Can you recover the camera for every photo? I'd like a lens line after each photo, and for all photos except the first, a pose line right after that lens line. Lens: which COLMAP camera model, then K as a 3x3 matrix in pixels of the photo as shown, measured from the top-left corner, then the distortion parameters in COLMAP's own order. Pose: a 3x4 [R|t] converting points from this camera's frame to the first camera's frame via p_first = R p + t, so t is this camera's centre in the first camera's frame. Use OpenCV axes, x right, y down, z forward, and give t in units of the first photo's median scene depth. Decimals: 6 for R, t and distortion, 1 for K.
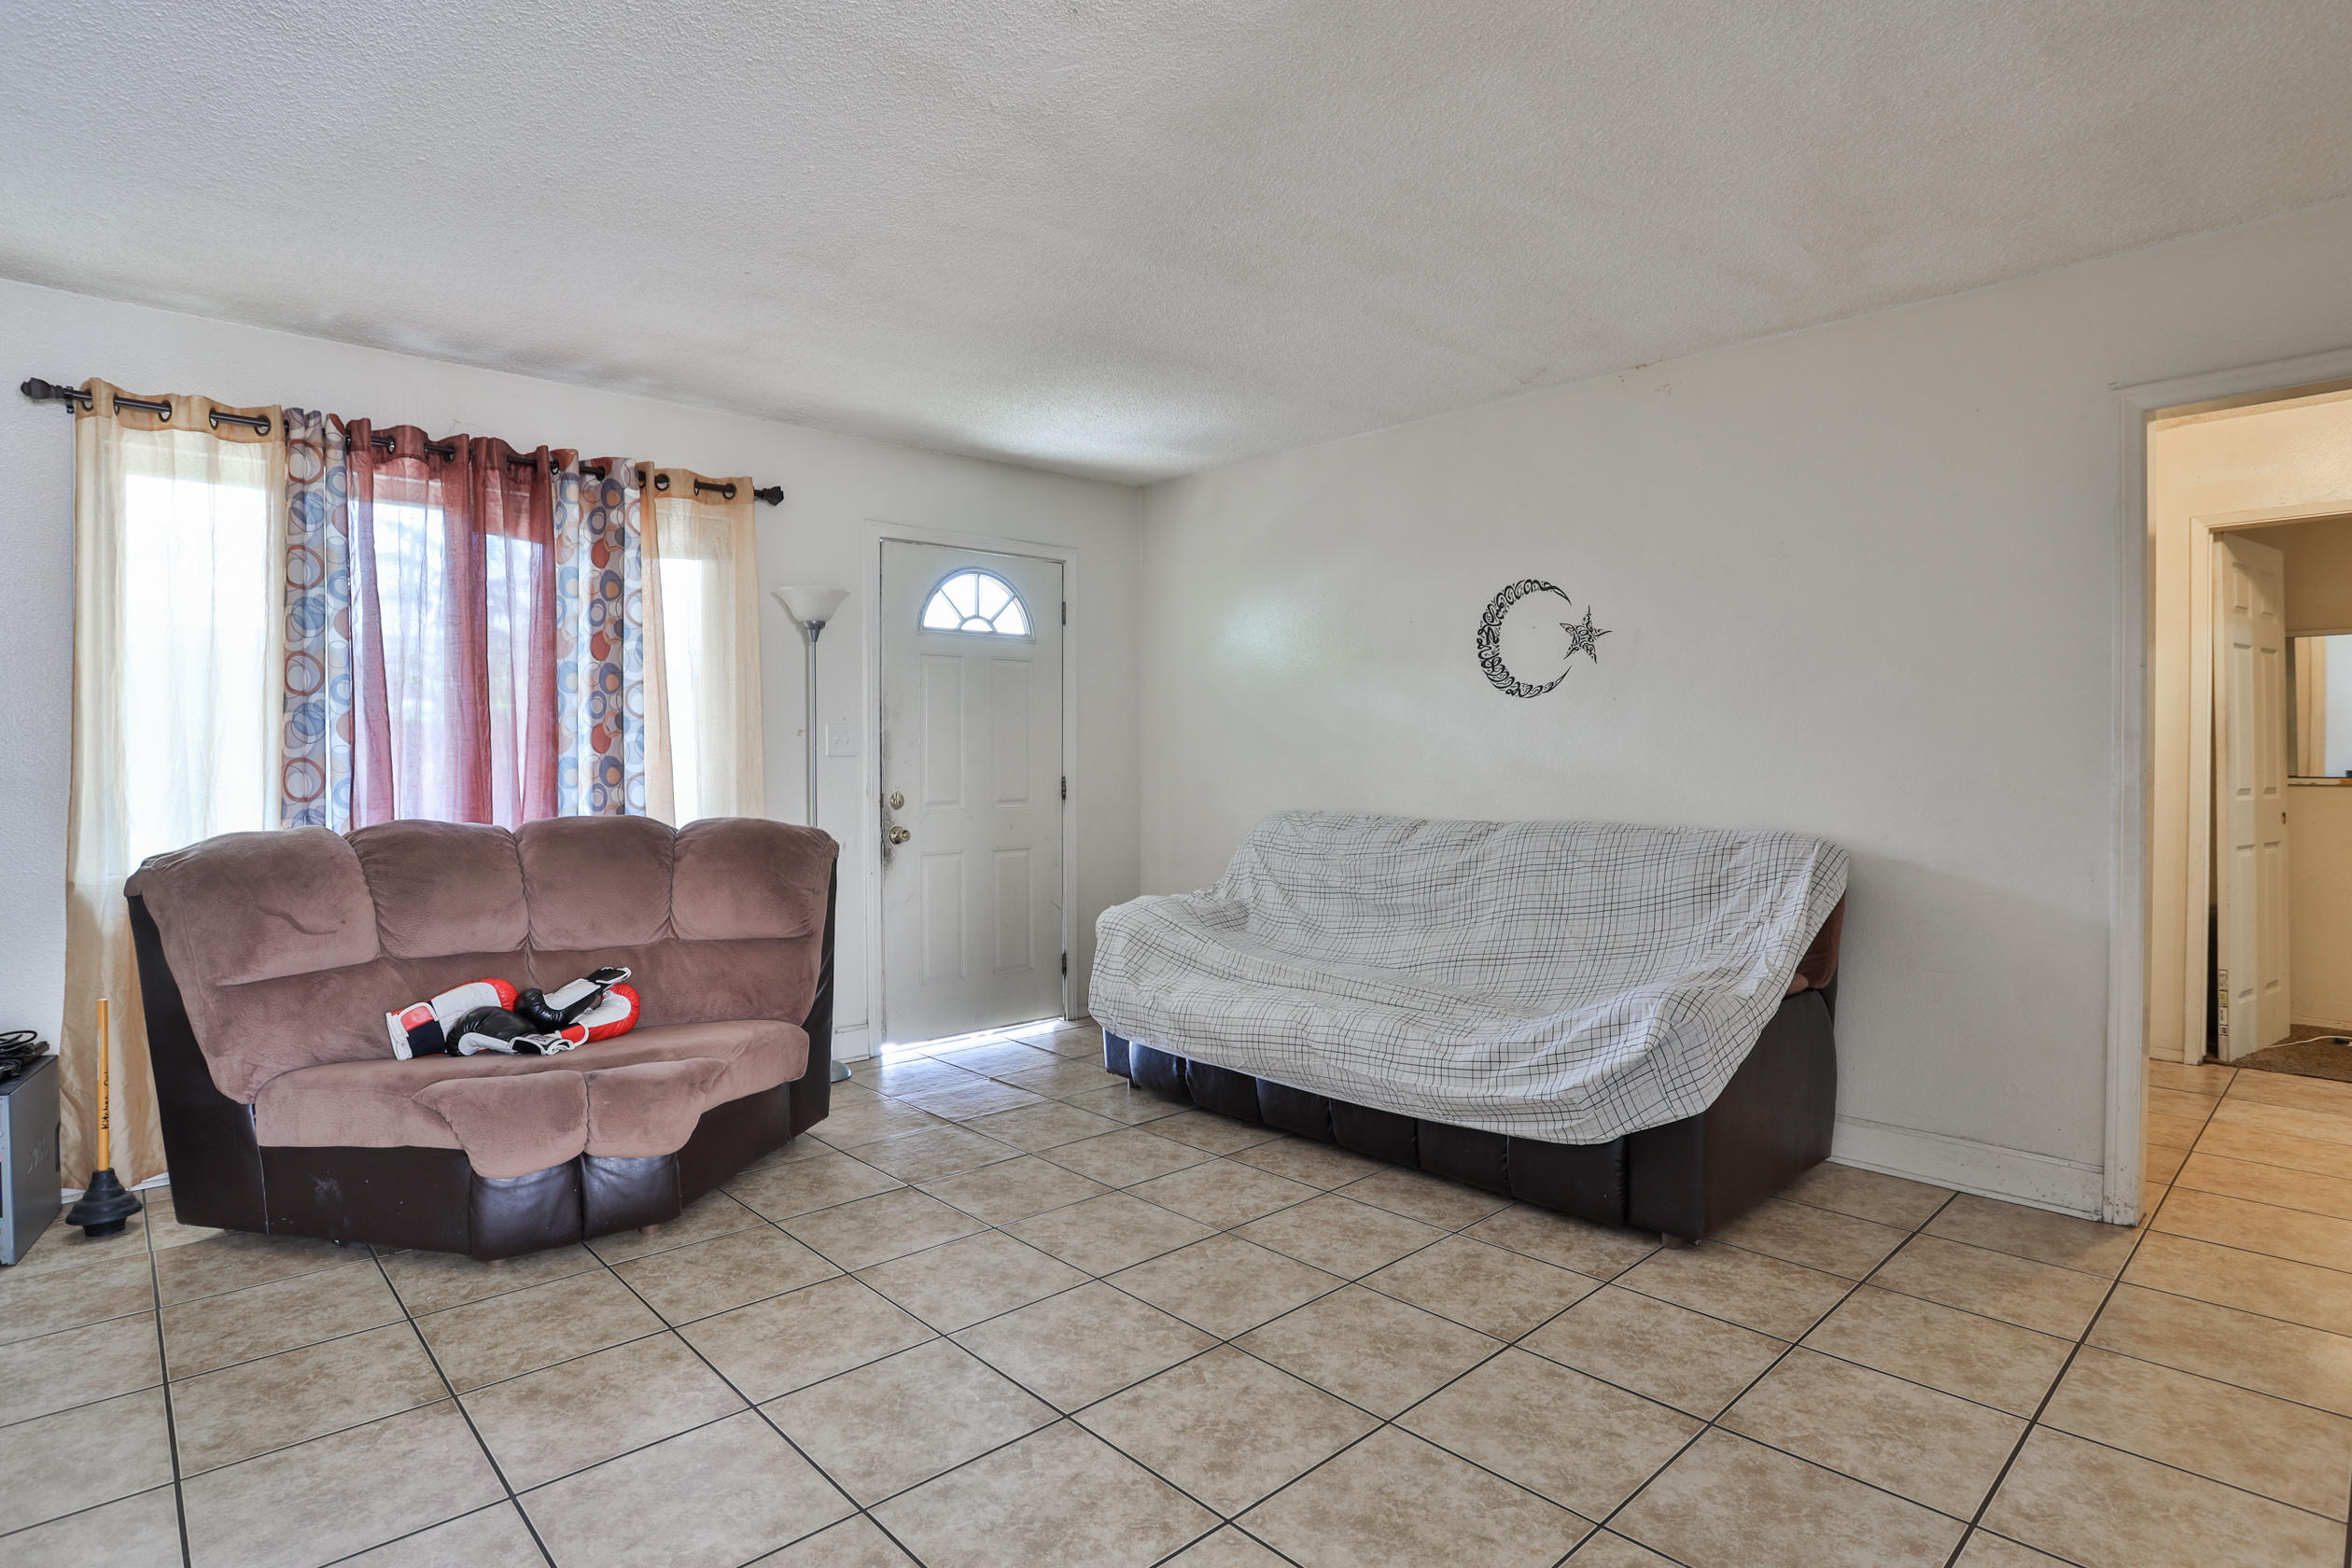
lens RADIAL K [[1212.6, 0, 1172.5], [0, 1212.6, 777.5], [0, 0, 1]] dist [-0.079389, 0.034204]
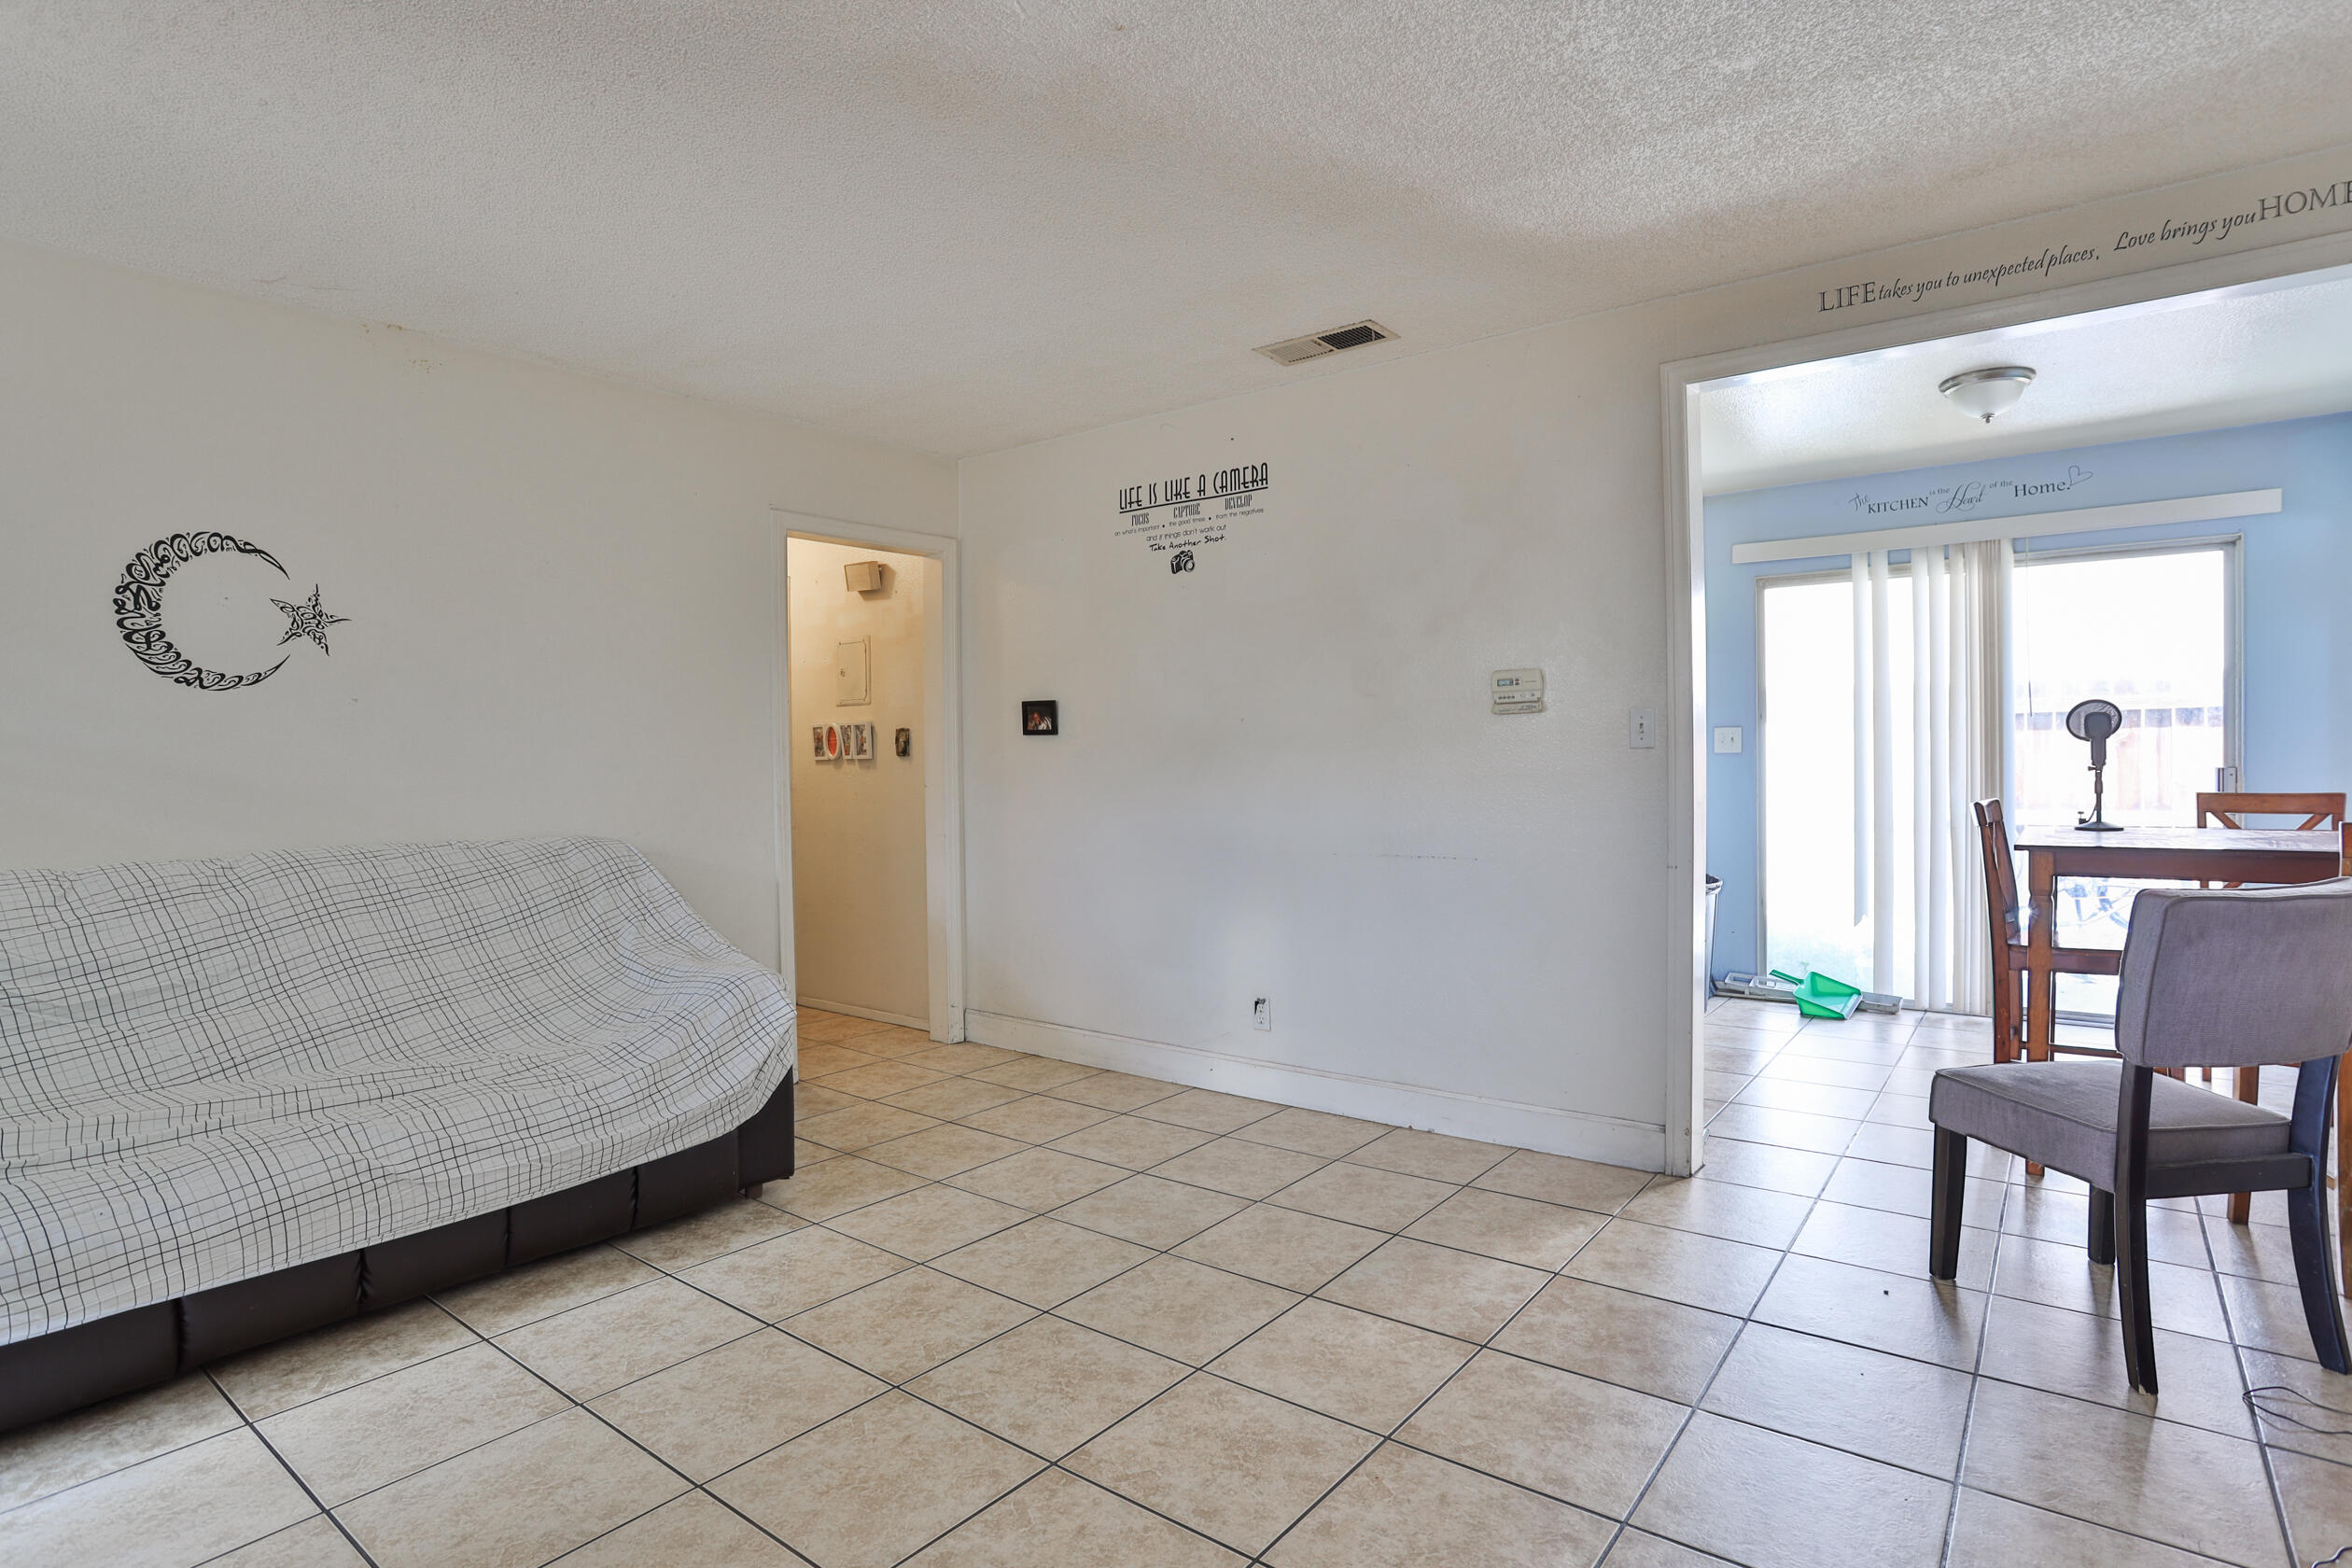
lens RADIAL K [[1208.8, 0, 1173.2], [0, 1208.8, 777.6], [0, 0, 1]] dist [-0.088148, 0.042263]
pose [[-0.164333, -0.010155, 0.986353, -0.580602], [0.026496, 0.999541, 0.014705, -0.007514], [-0.986049, 0.028551, -0.163989, 0.598222]]
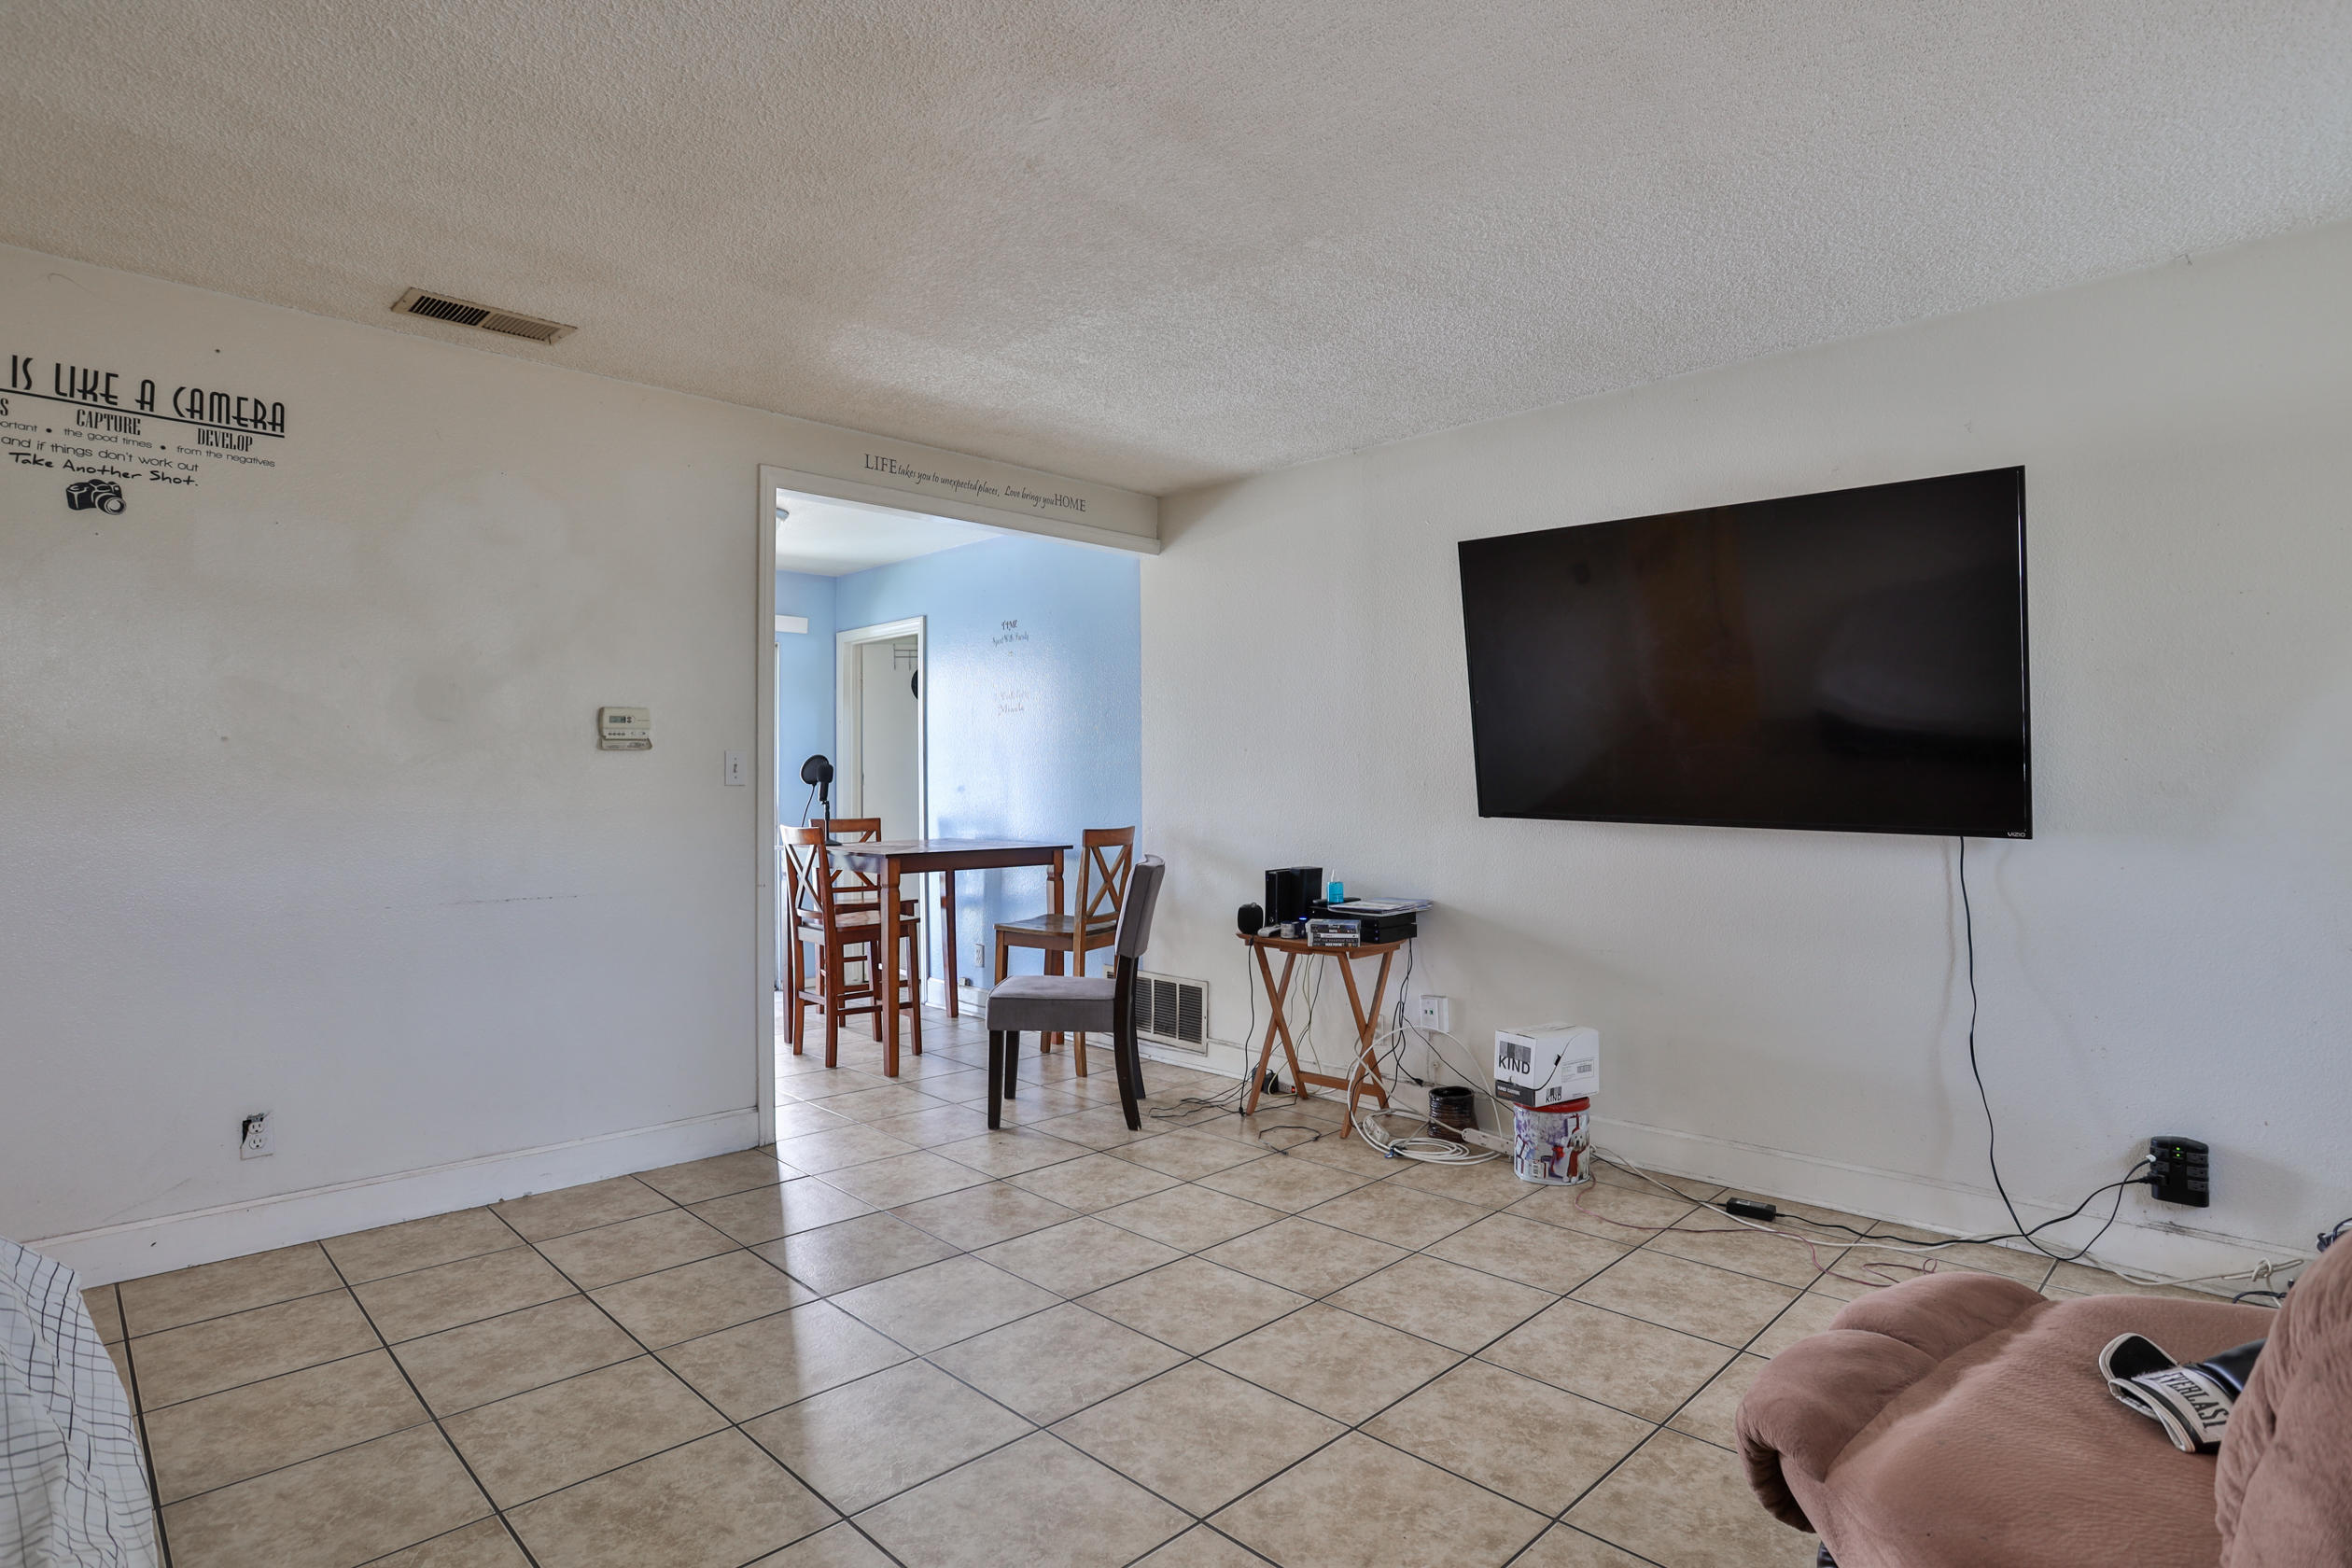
lens RADIAL K [[1208.8, 0, 1173.2], [0, 1208.8, 777.6], [0, 0, 1]] dist [-0.088148, 0.042263]
pose [[-0.999360, 0.003873, -0.035567, -0.097193], [0.003641, 0.999972, 0.006584, -0.019523], [0.035592, 0.006450, -0.999346, 1.159872]]
